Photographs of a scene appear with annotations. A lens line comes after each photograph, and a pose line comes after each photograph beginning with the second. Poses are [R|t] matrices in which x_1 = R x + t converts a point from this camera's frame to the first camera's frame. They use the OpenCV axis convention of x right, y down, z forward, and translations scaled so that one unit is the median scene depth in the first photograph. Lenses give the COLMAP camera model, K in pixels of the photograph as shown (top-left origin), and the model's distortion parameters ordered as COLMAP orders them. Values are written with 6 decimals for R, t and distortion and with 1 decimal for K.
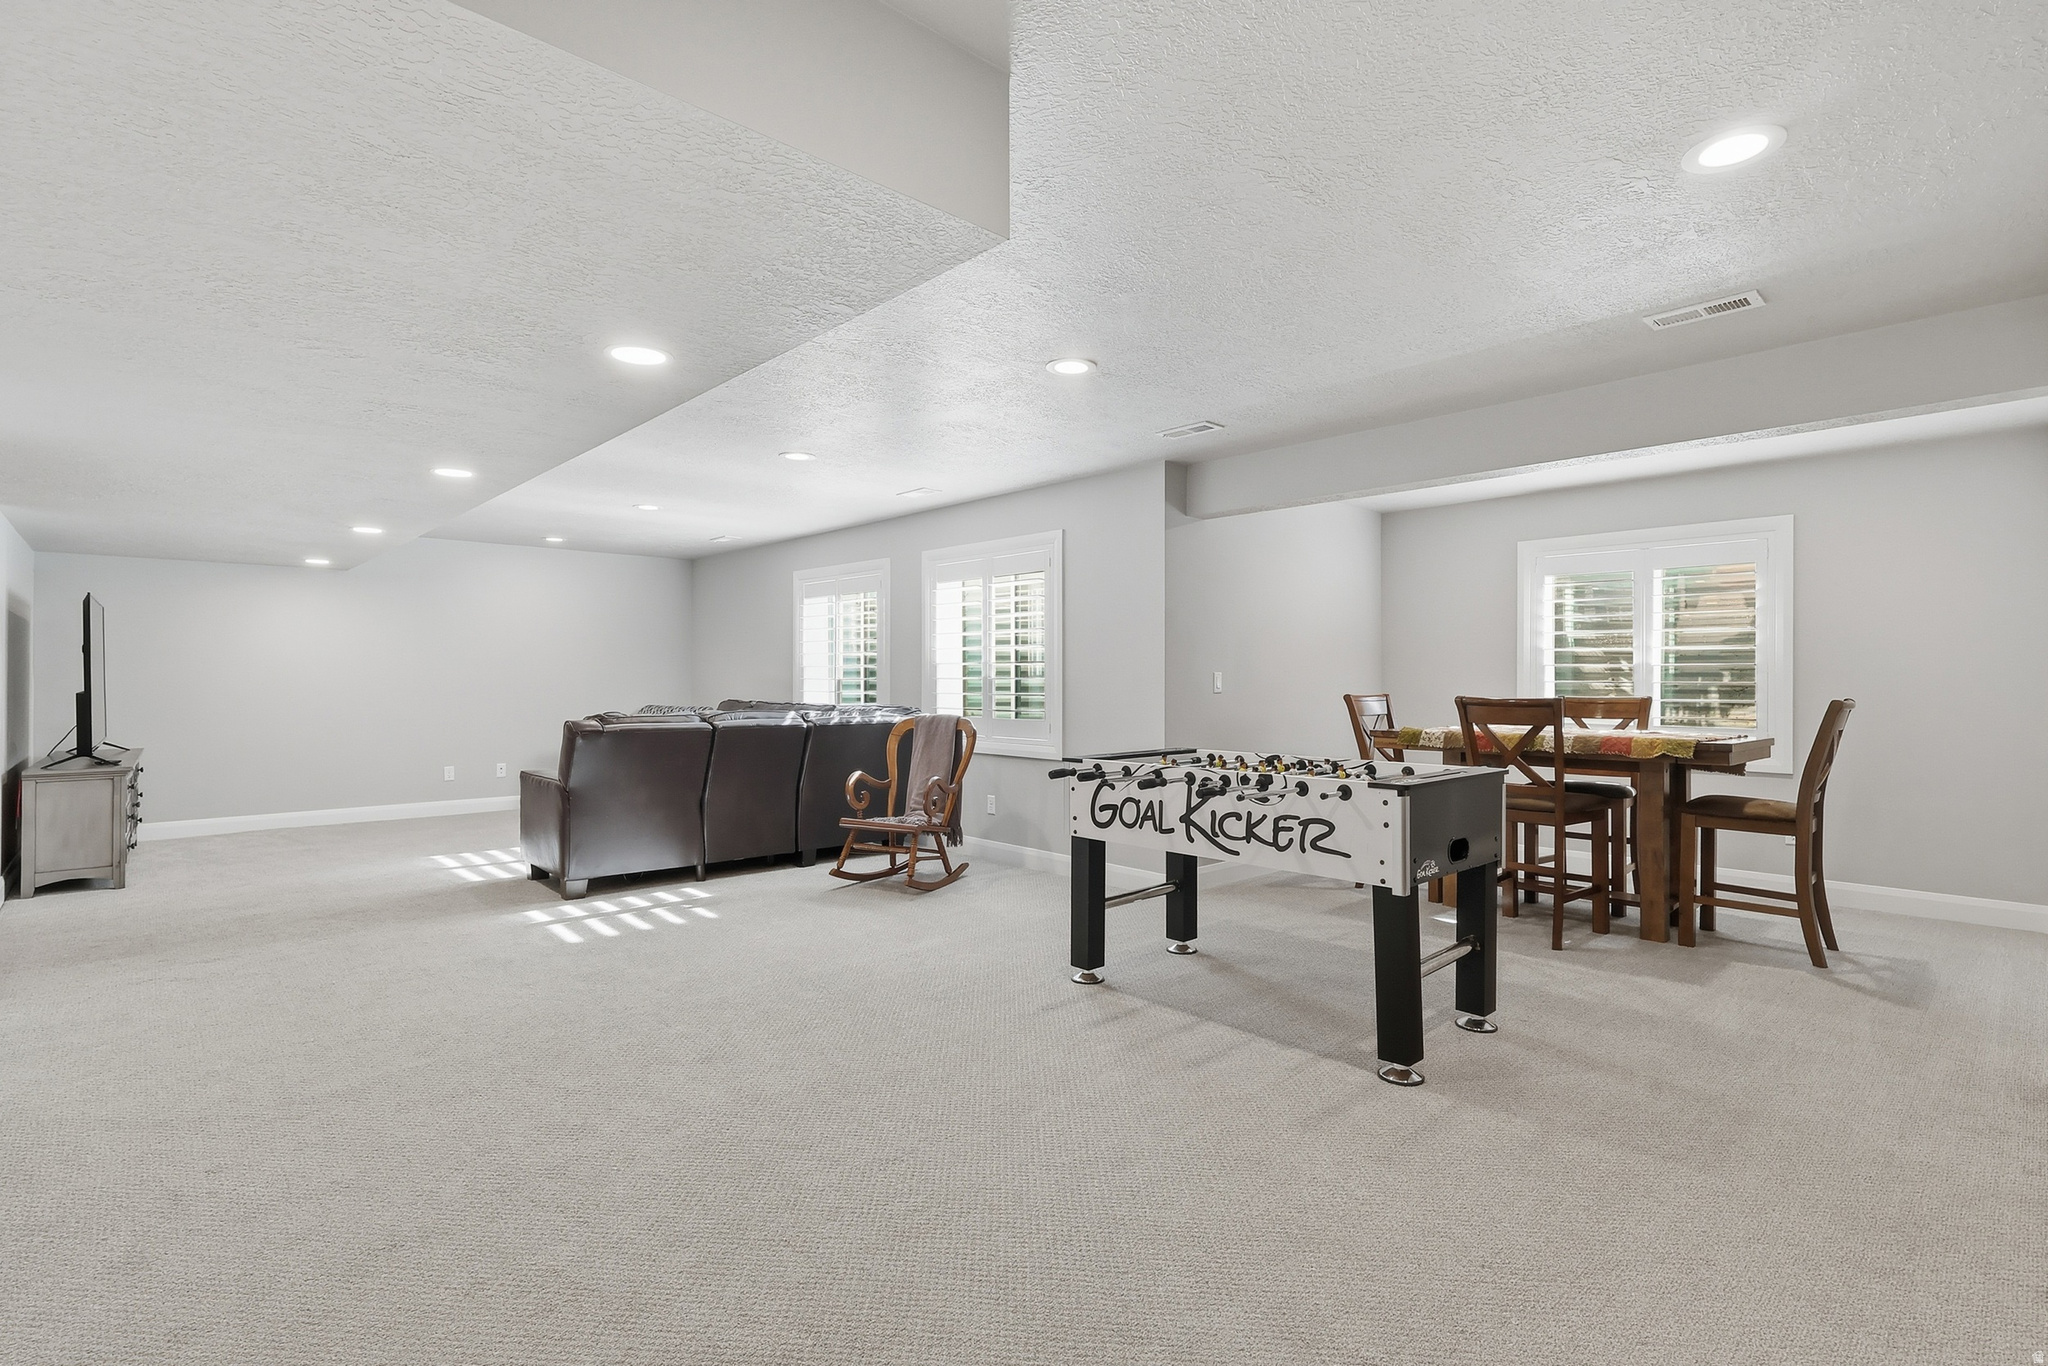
lens RADIAL K [[945.8, 0, 1024.0], [0, 945.8, 683.0], [0, 0, 1]] dist [-0.005119, 0.000123]
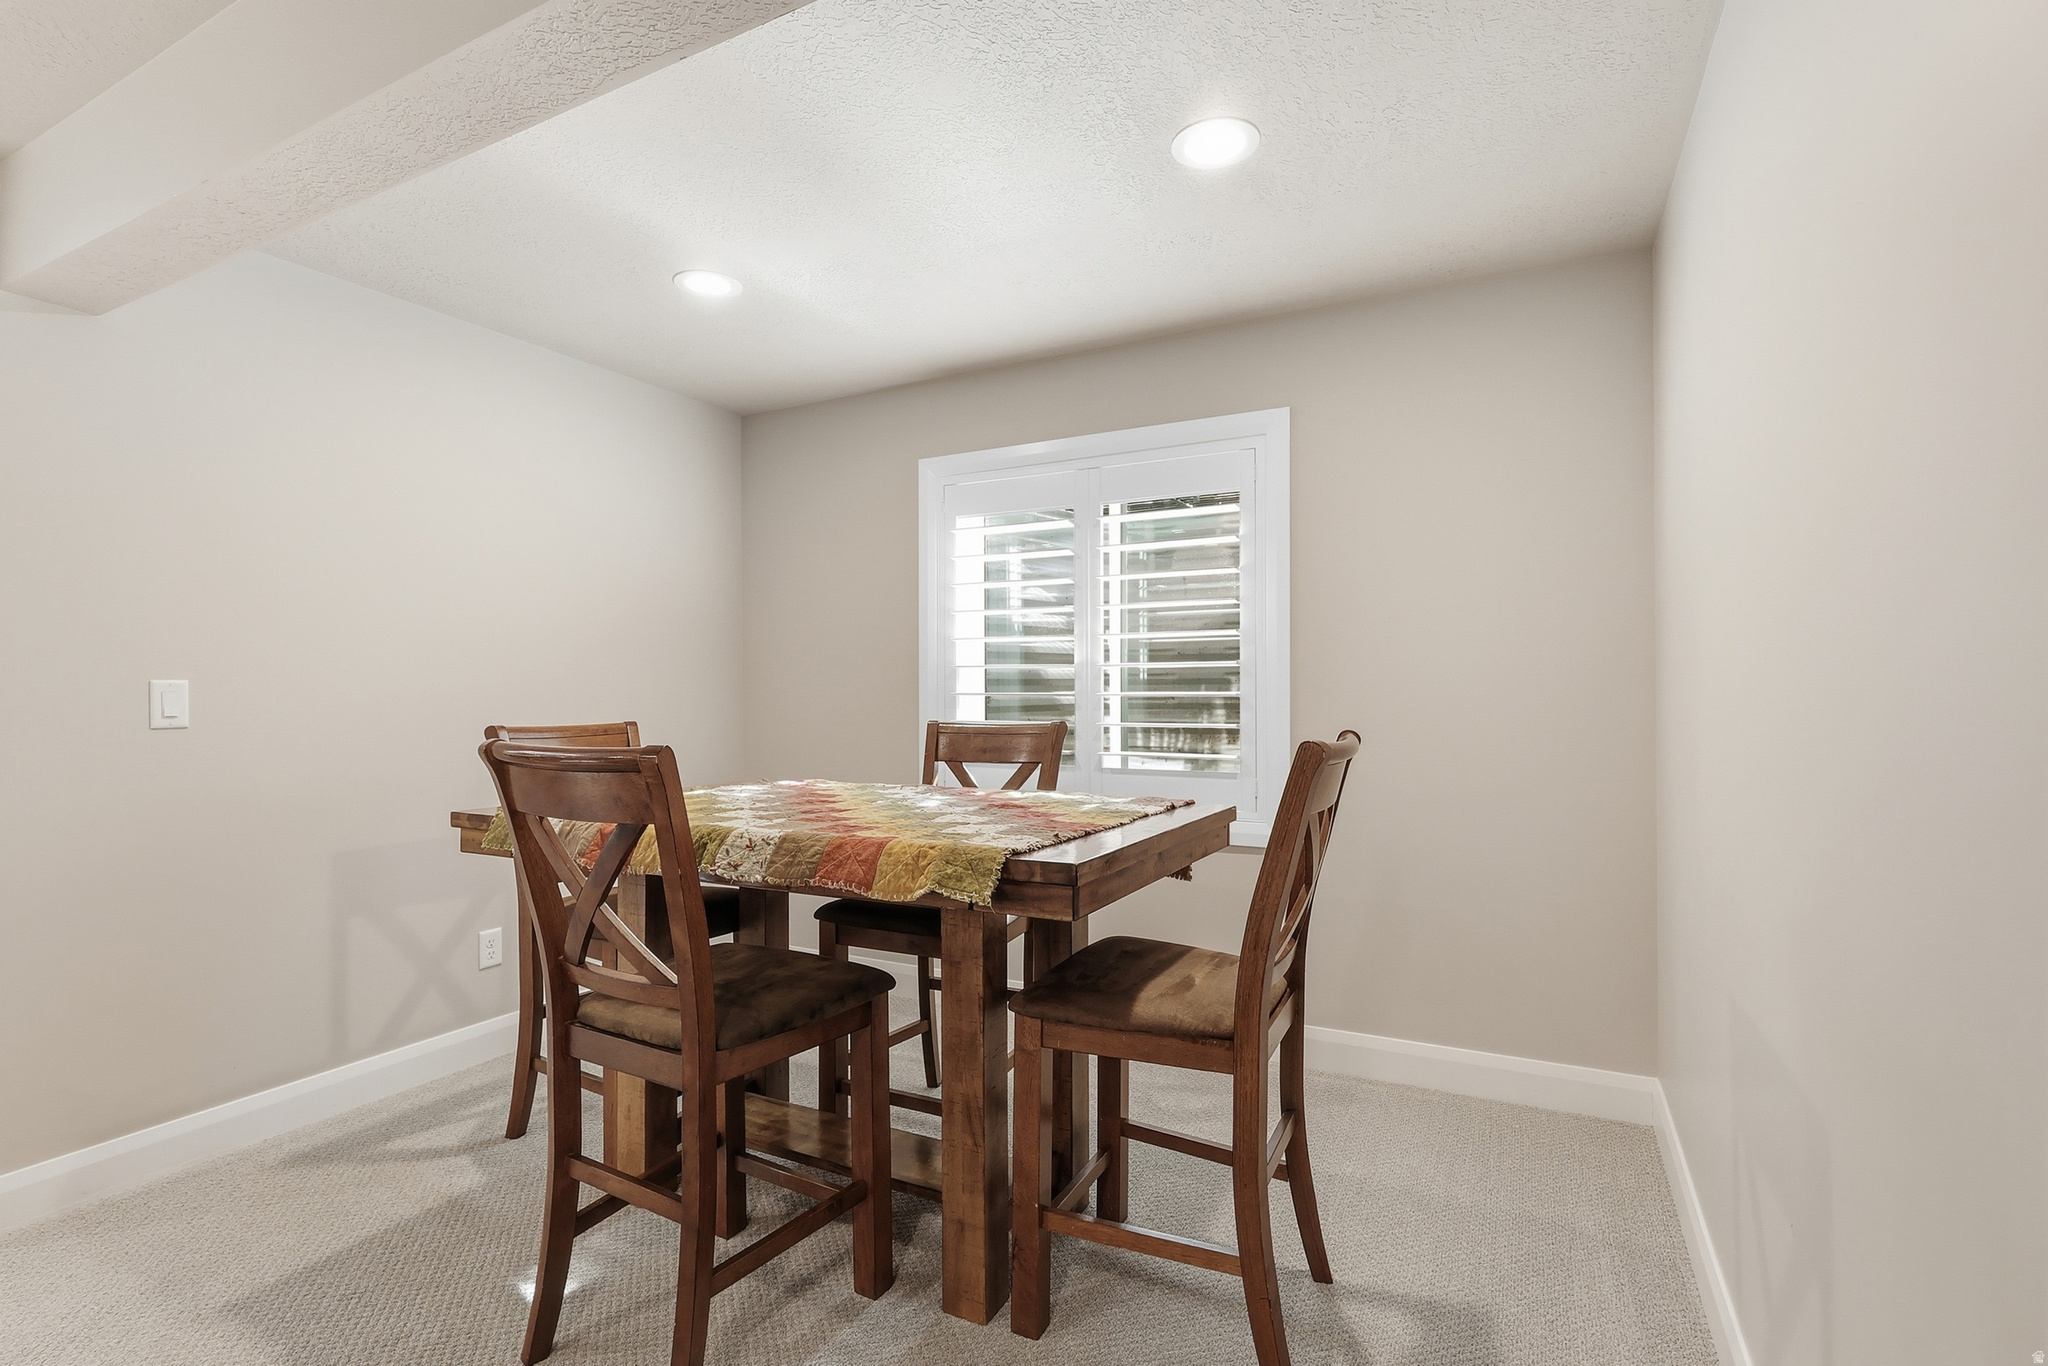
lens RADIAL K [[945.8, 0, 1024.0], [0, 945.8, 683.0], [0, 0, 1]] dist [-0.005119, 0.000123]
pose [[0.951310, -0.002031, 0.308230, 0.427914], [0.003840, 0.999979, -0.005260, -0.004960], [-0.308213, 0.006187, 0.951297, 0.448789]]
